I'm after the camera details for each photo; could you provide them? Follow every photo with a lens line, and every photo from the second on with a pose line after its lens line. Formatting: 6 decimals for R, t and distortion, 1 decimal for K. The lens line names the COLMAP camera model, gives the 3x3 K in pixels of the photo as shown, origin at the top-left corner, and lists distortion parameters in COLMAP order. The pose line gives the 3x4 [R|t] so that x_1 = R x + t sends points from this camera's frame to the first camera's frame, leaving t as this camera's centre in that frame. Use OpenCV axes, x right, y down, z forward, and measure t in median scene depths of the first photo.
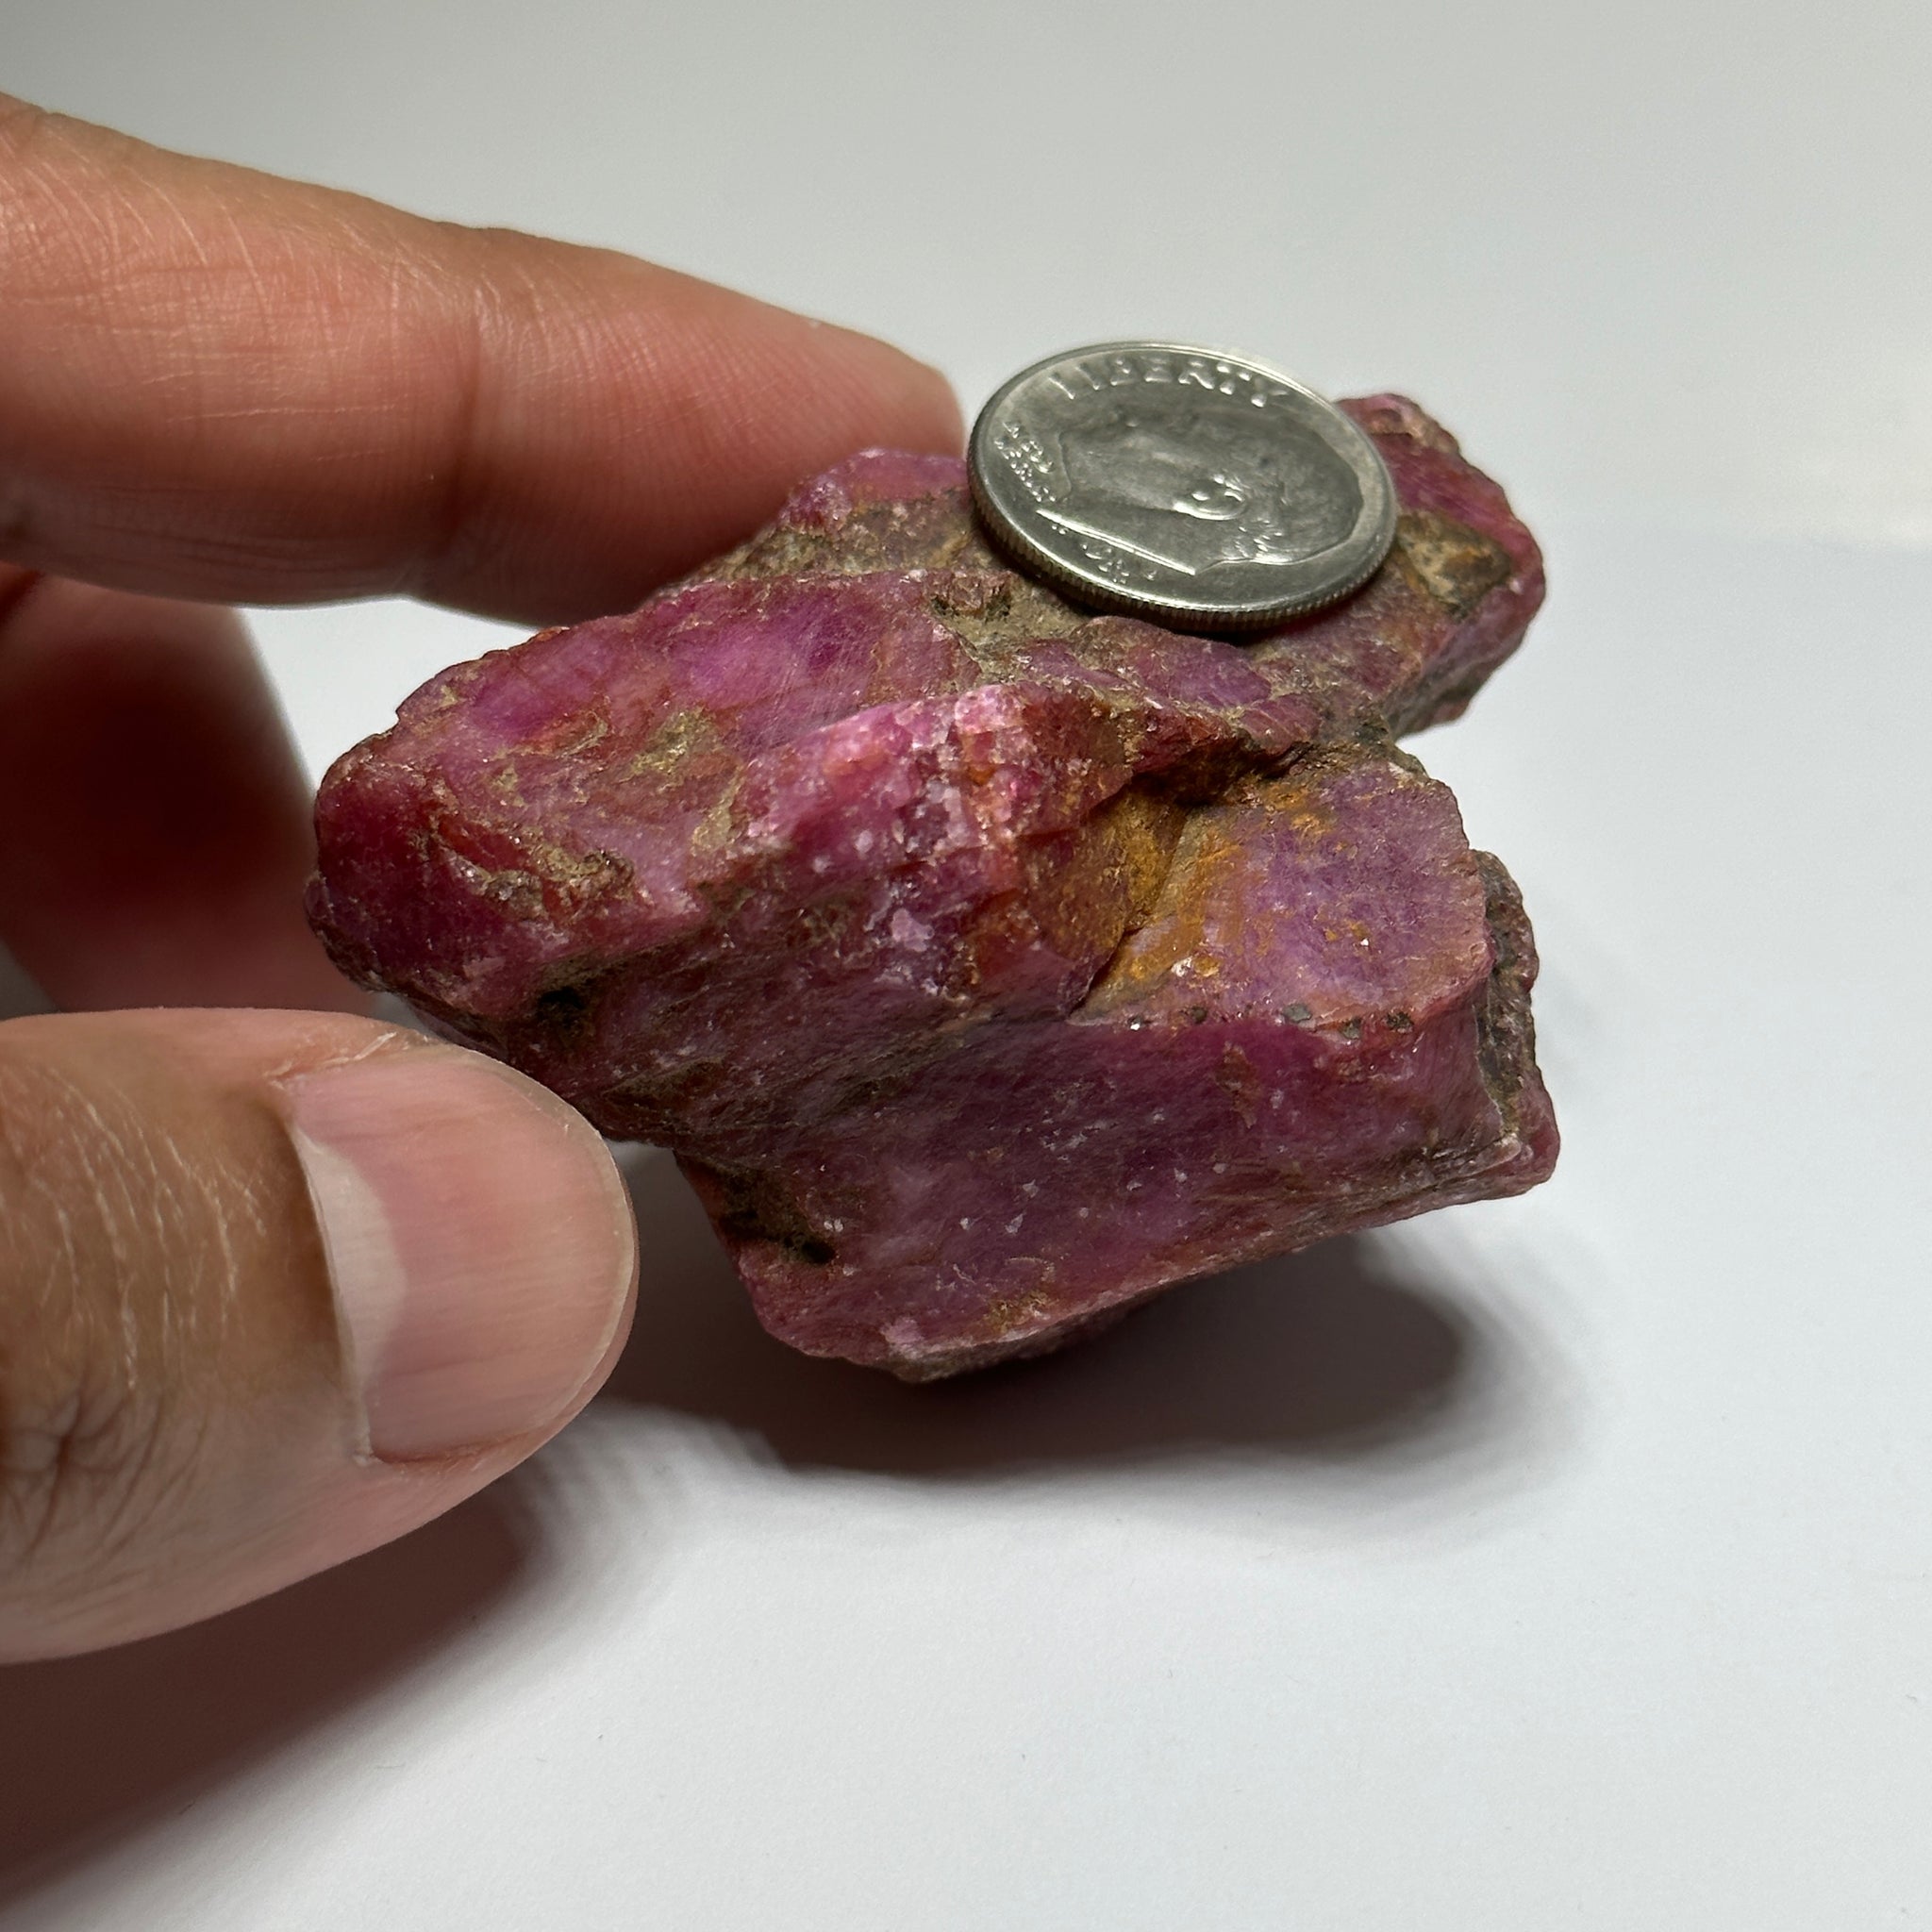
lens RADIAL K [[4318.0, 0, 926.2], [0, 4318.0, 959.5], [0, 0, 1]] dist [0.190429, -0.059339]
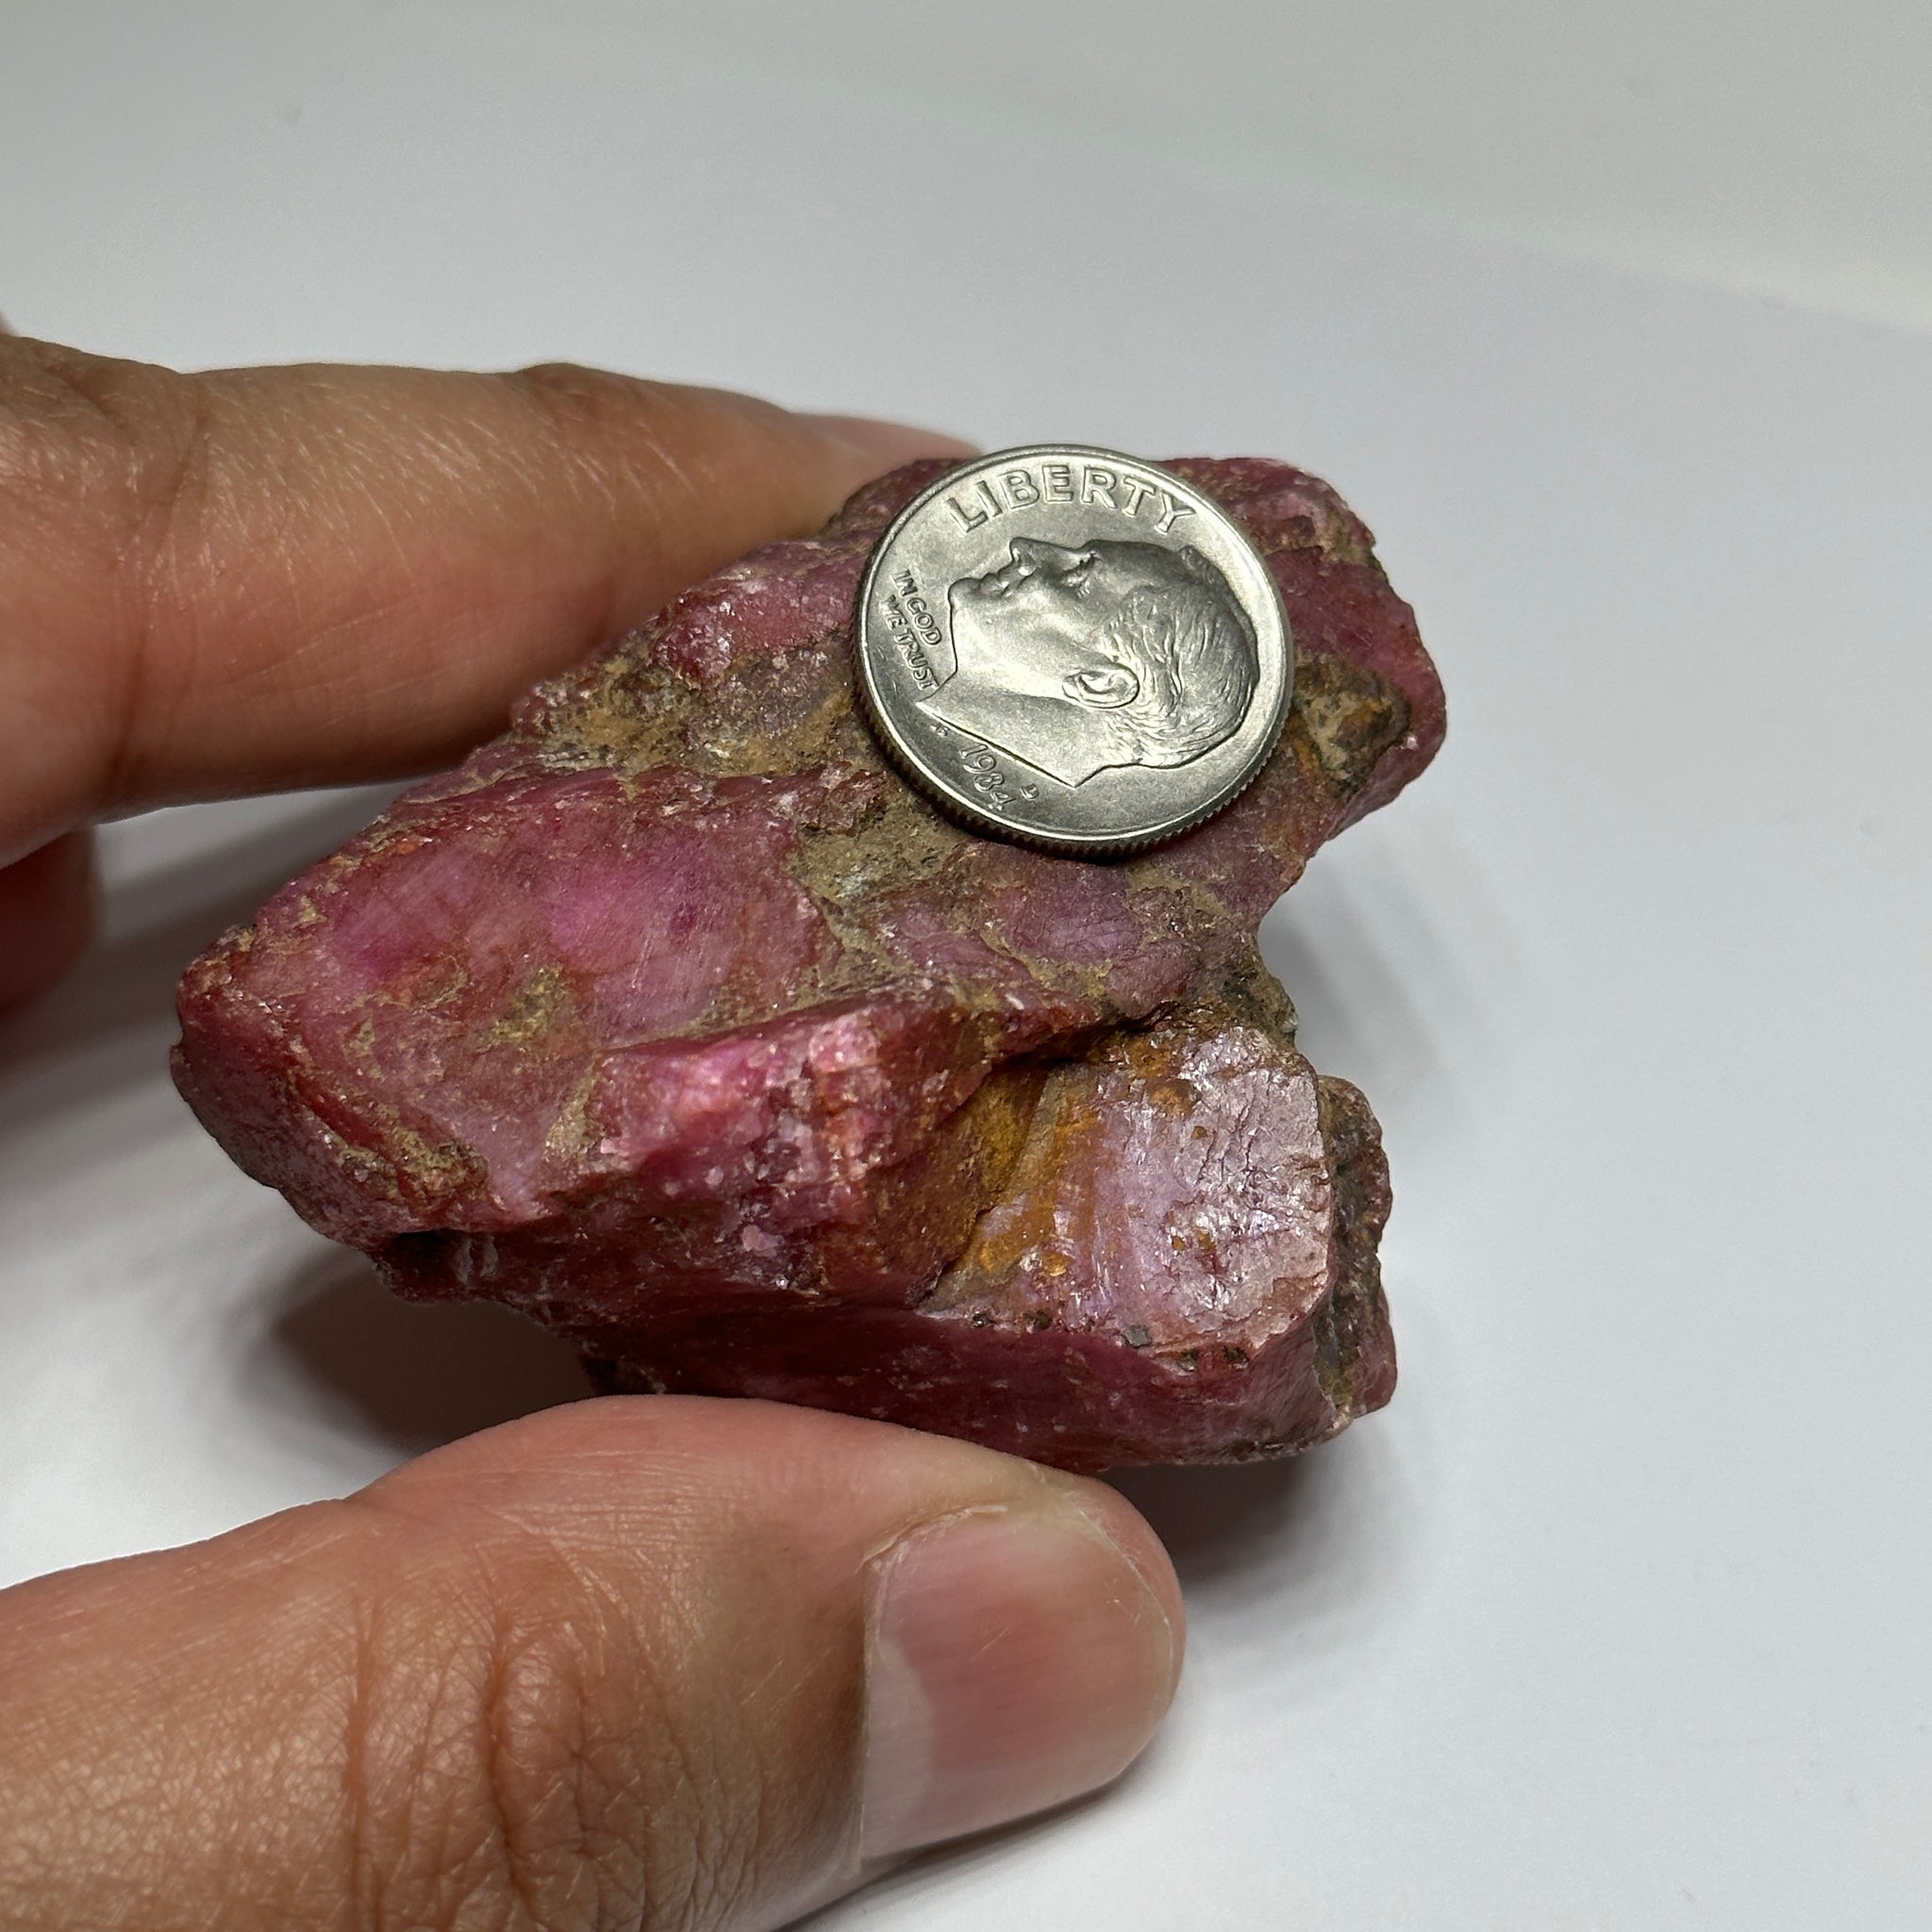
lens RADIAL K [[4318.0, 0, 926.2], [0, 4318.0, 959.5], [0, 0, 1]] dist [0.190429, -0.059339]
pose [[0.999207, 0.039363, -0.006031, 0.038074], [-0.033895, 0.920169, 0.390052, -0.457415], [0.020903, -0.389538, 0.920773, 0.093601]]
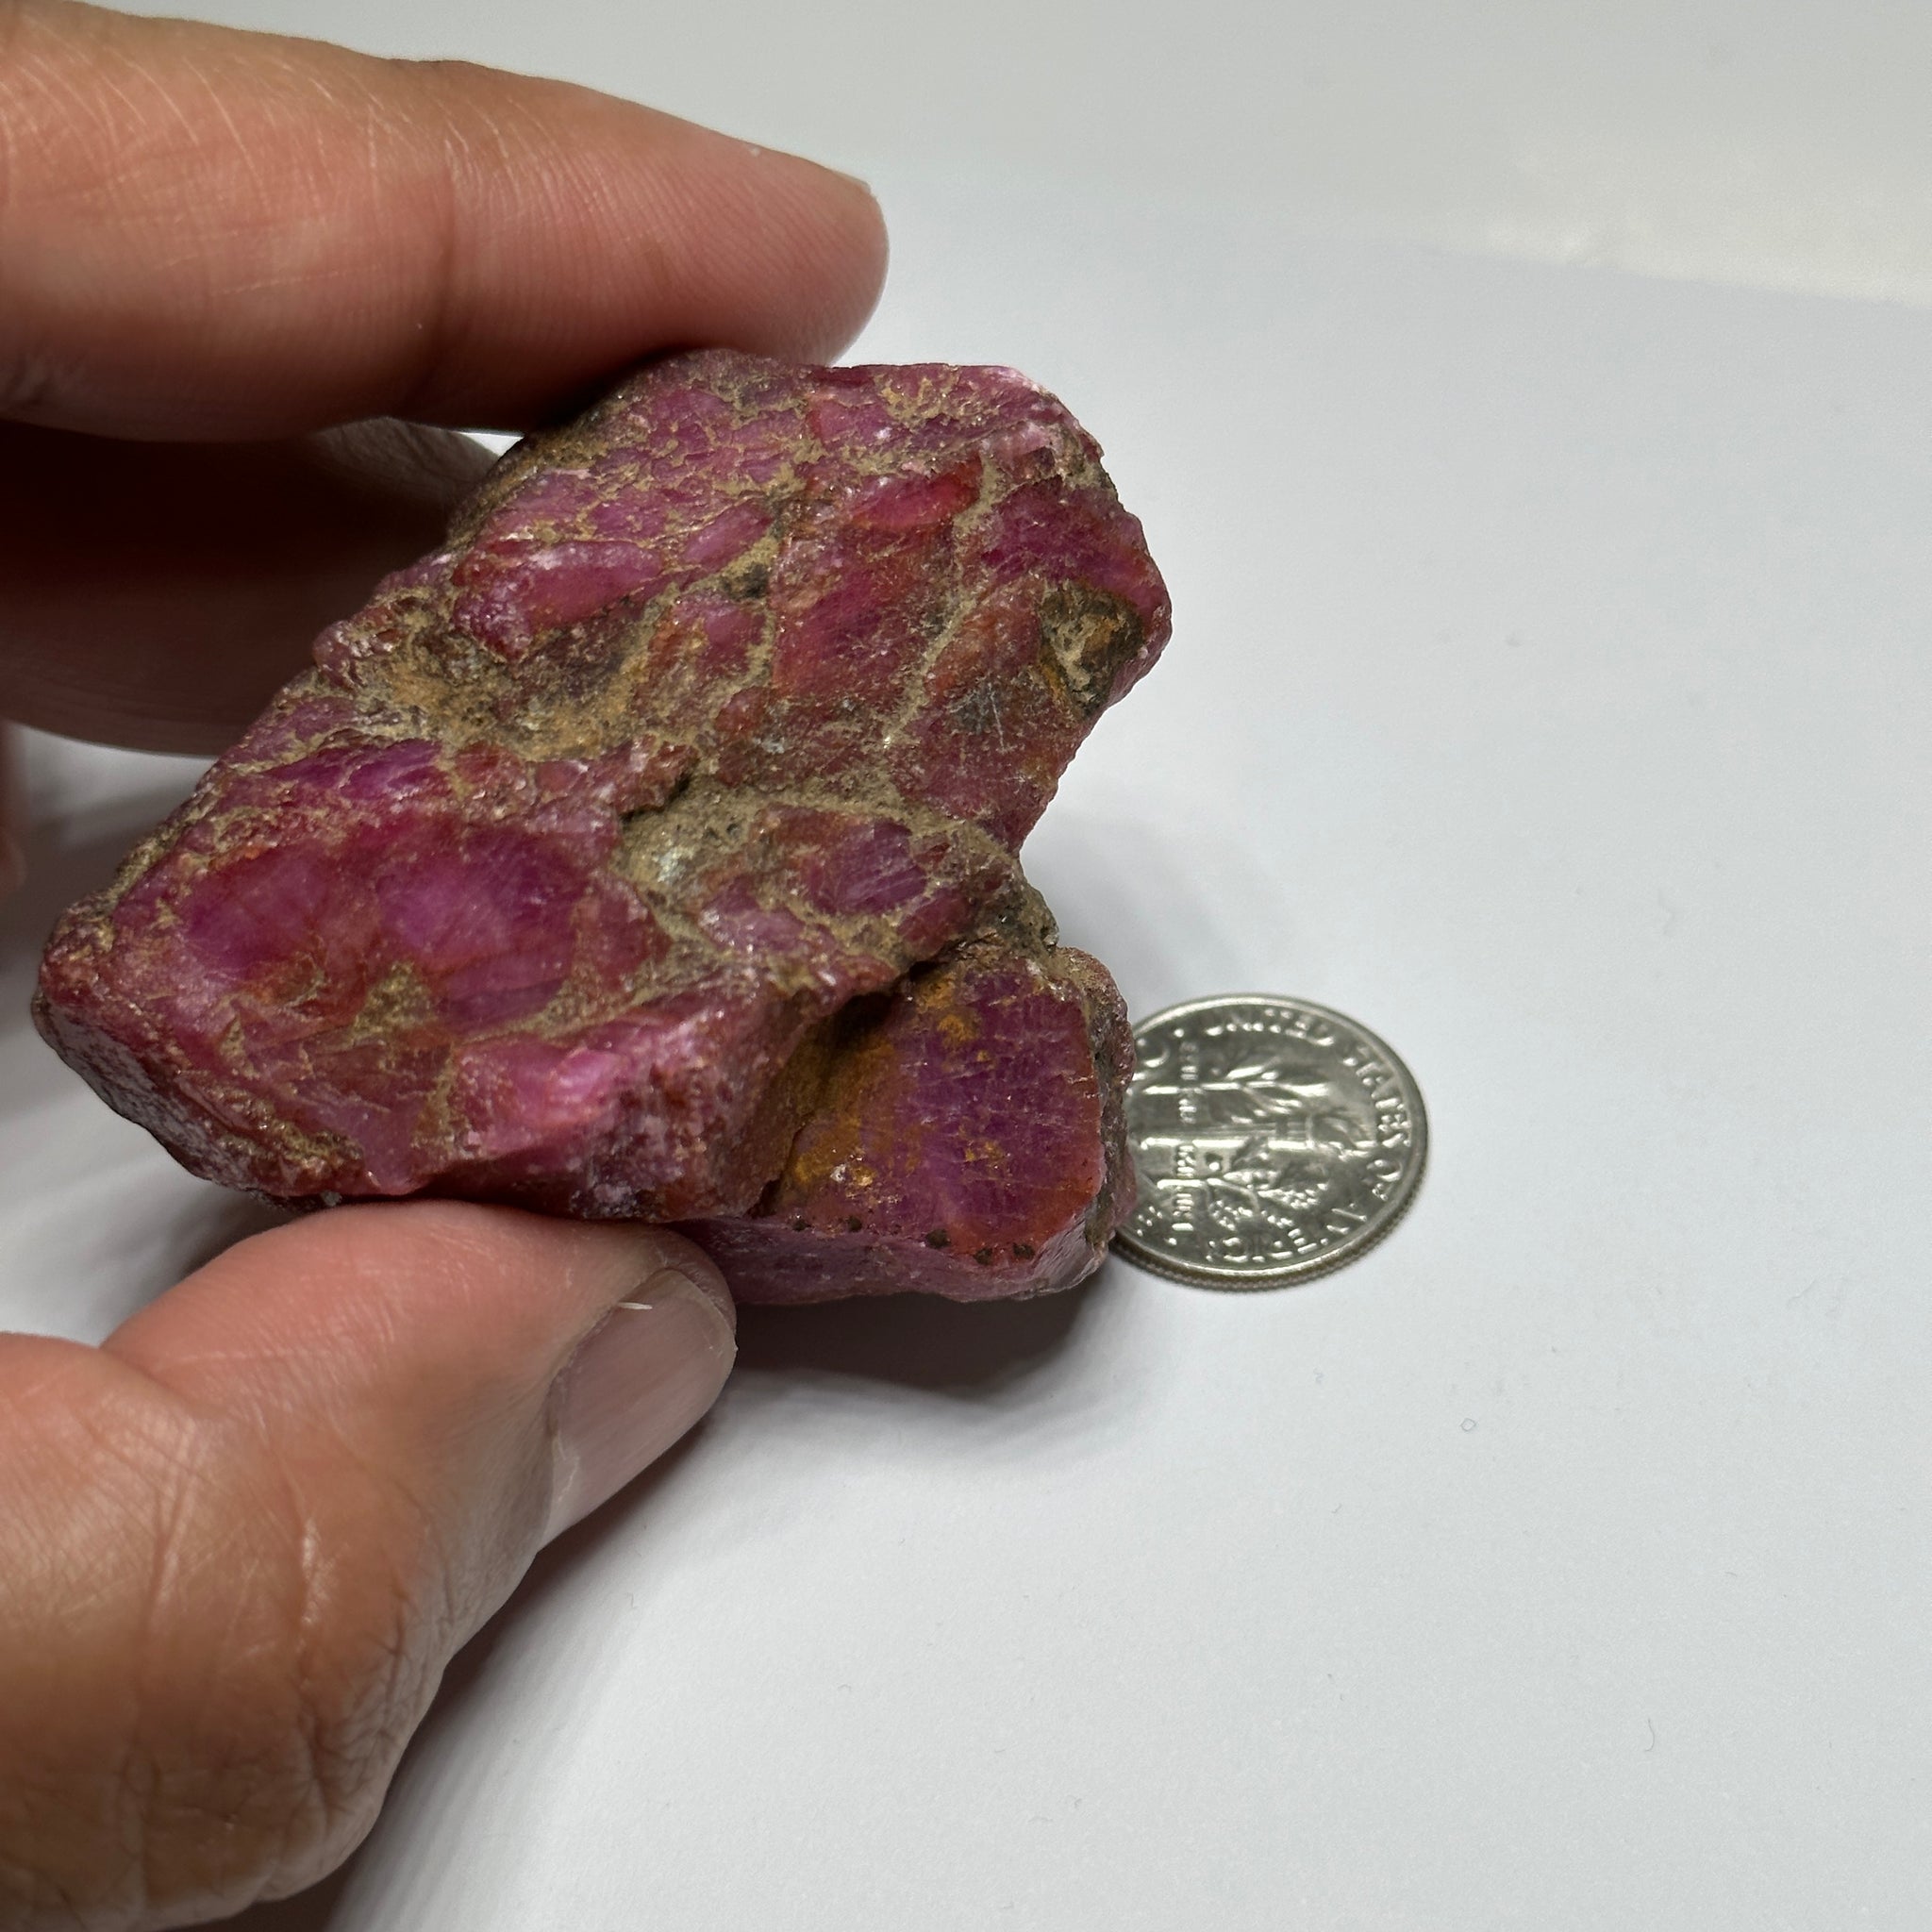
lens RADIAL K [[3792.0, 0, 929.8], [0, 3792.0, 949.1], [0, 0, 1]] dist [0.132620, 0.001096]
pose [[0.987191, -0.032537, 0.156187, -0.074046], [-0.079456, 0.748662, 0.658173, -0.714241], [-0.138346, -0.662152, 0.736488, 0.286775]]
